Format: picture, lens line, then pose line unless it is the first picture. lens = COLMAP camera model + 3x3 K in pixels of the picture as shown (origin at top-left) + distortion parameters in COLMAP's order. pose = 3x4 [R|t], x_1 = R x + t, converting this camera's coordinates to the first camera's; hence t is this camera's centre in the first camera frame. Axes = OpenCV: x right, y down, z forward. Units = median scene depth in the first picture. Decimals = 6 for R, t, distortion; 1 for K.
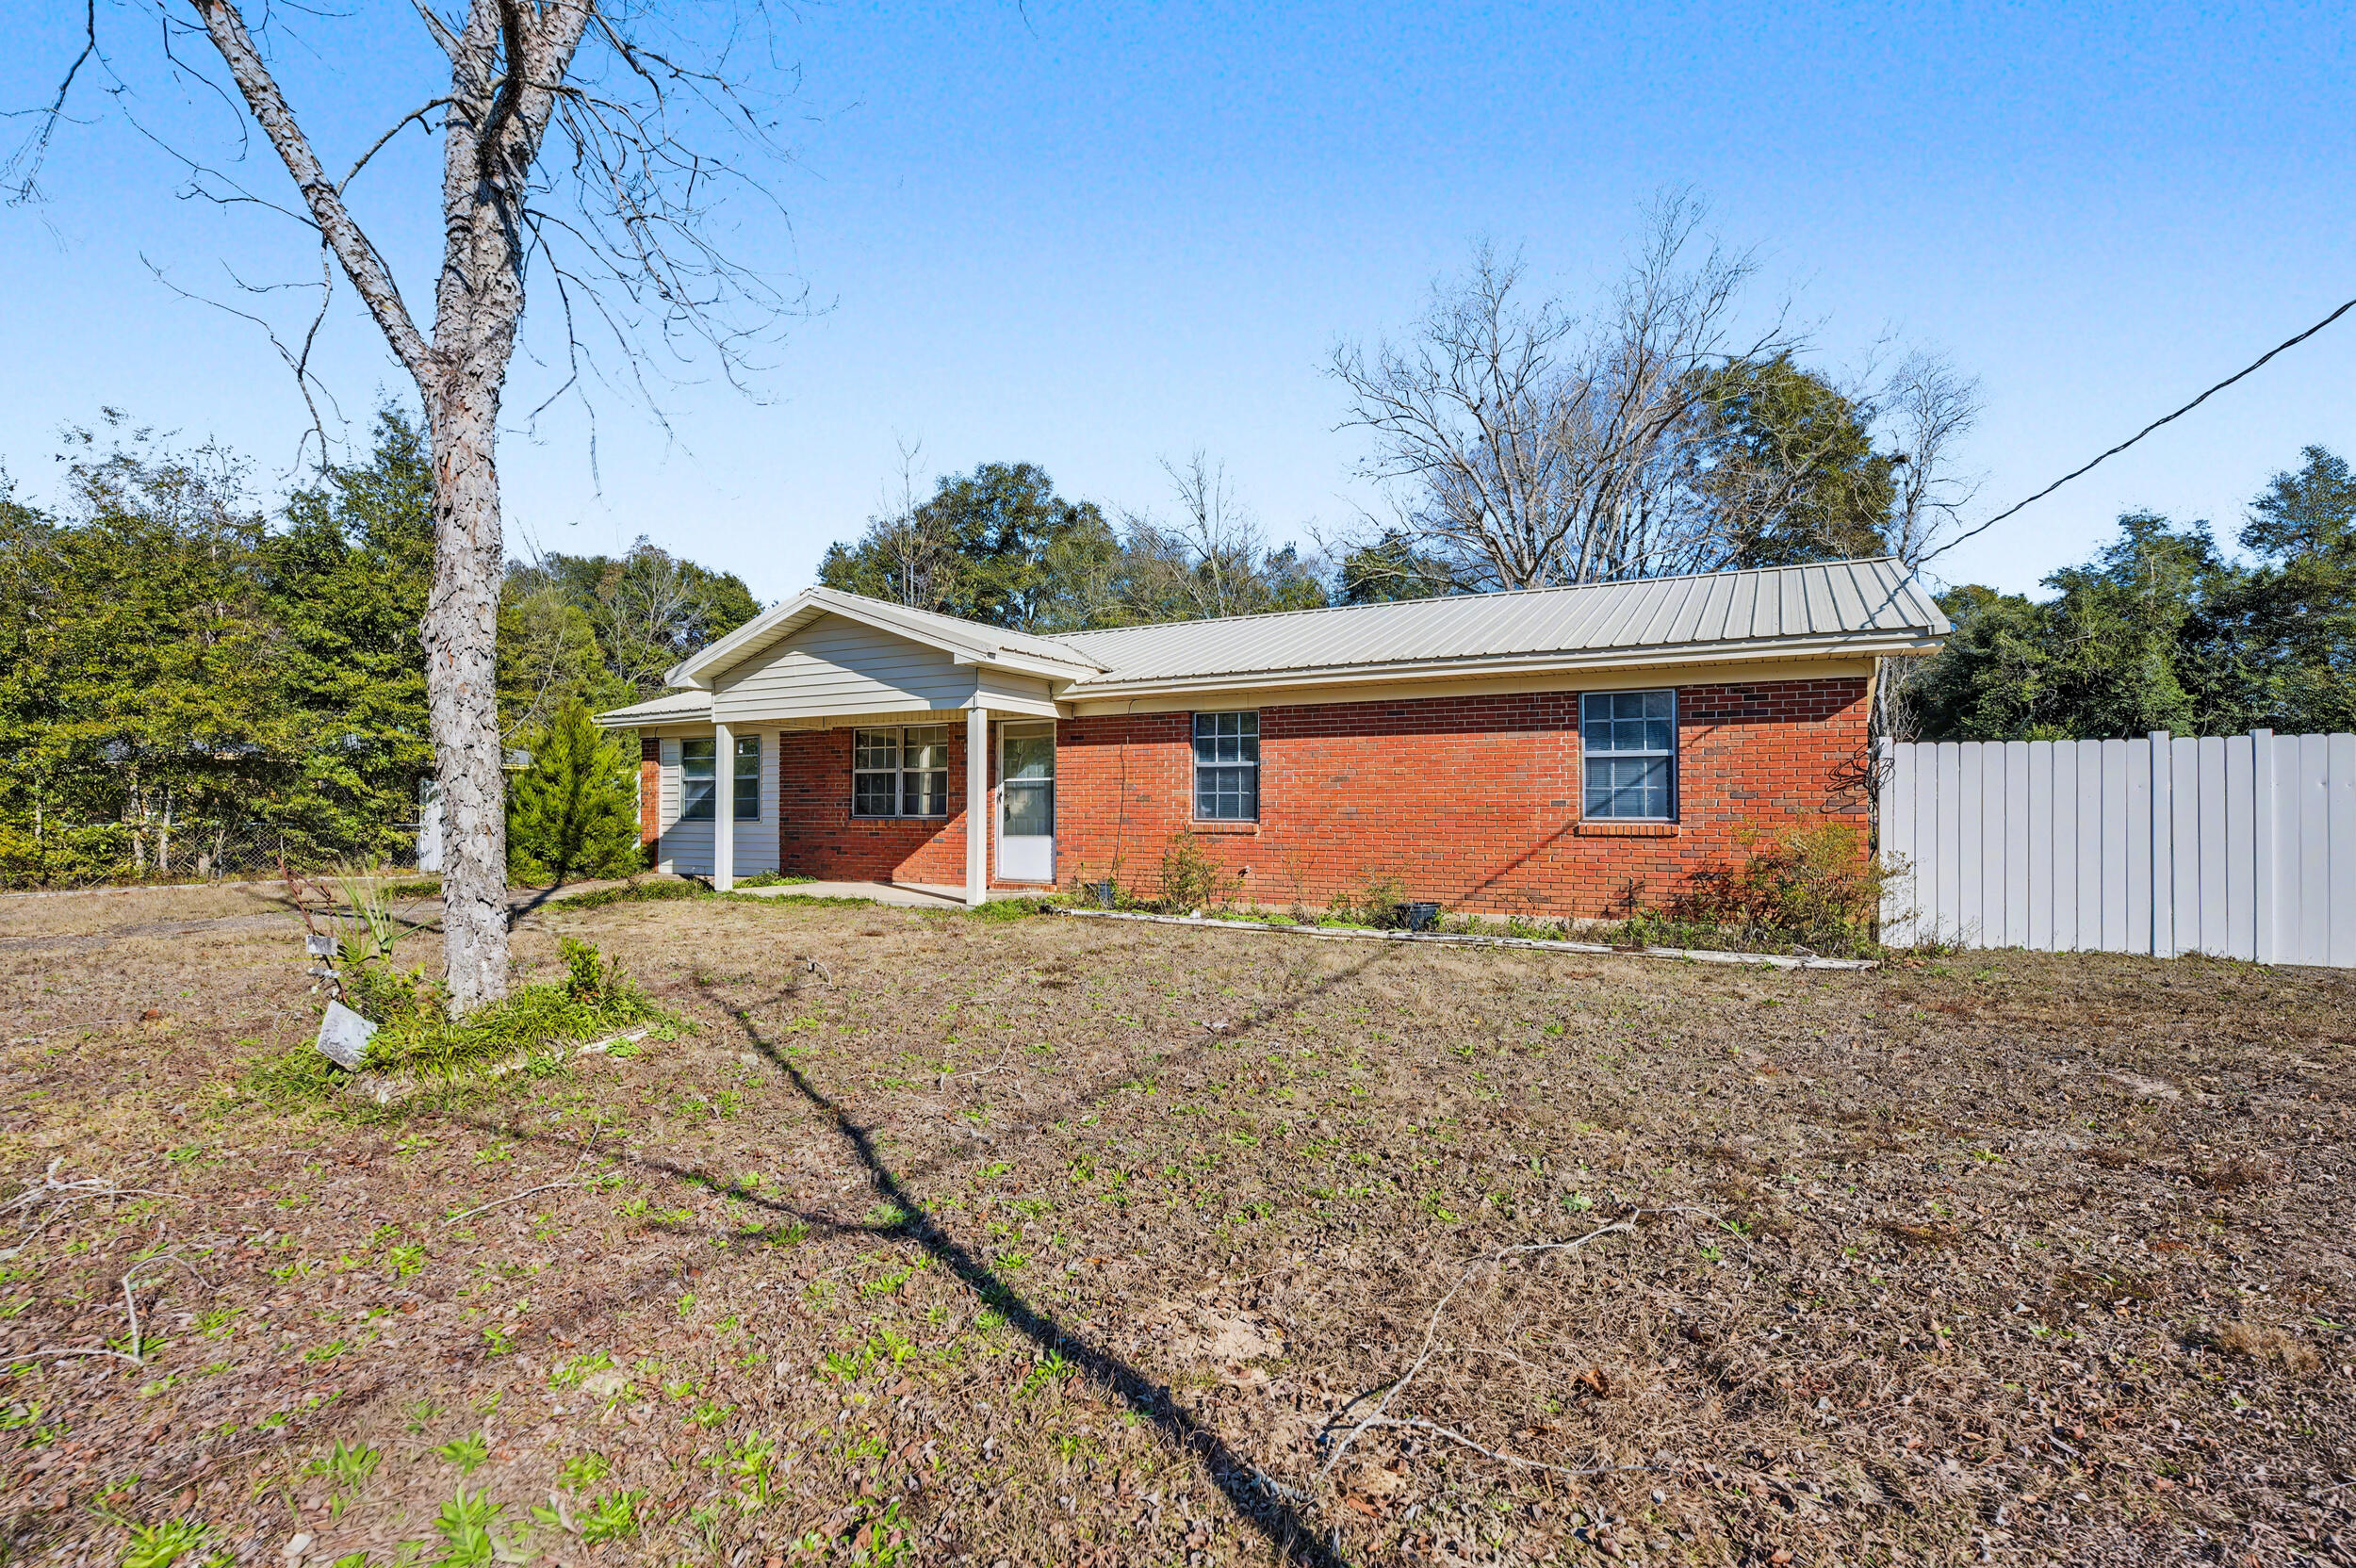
lens RADIAL K [[924.7, 0, 1182.1], [0, 924.7, 790.5], [0, 0, 1]] dist [0.000459, 0.000217]
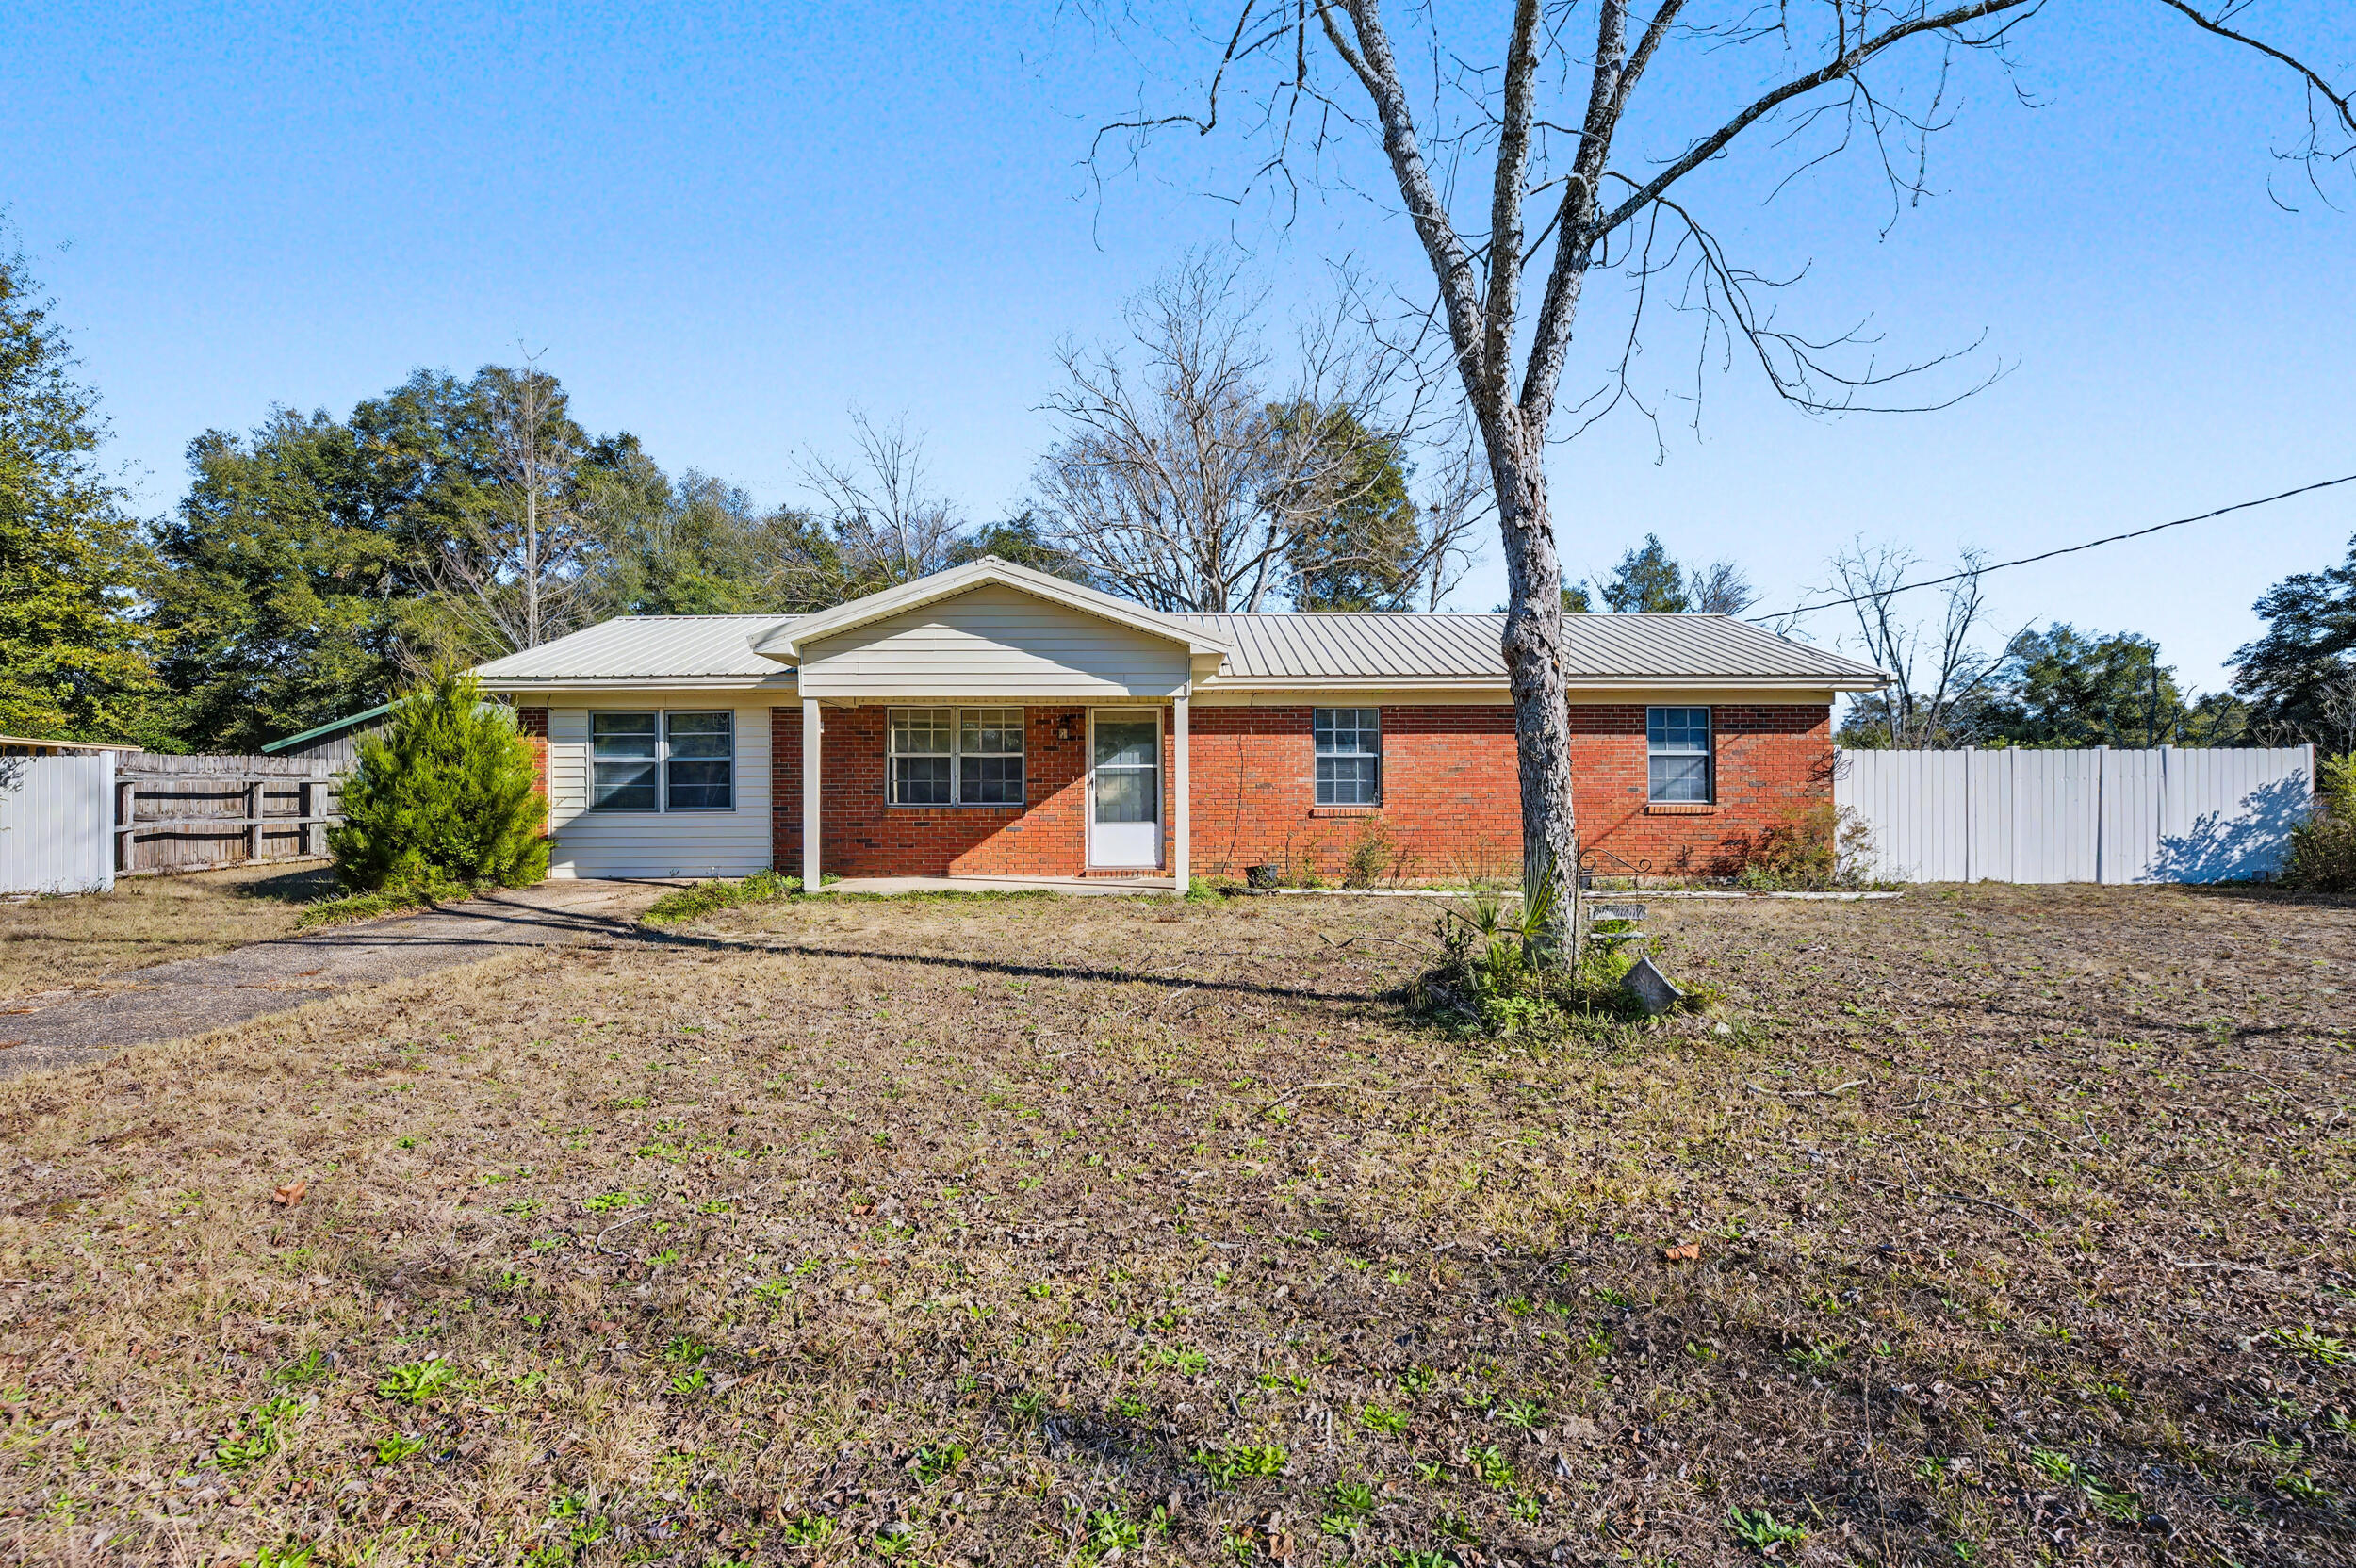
lens RADIAL K [[956.3, 0, 1182.6], [0, 956.3, 774.1], [0, 0, 1]] dist [-0.029767, 0.035559]
pose [[0.904808, 0.007110, 0.425759, -0.608220], [-0.006021, 0.999974, -0.003904, 0.000177], [-0.425776, 0.000969, 0.904828, 0.046393]]
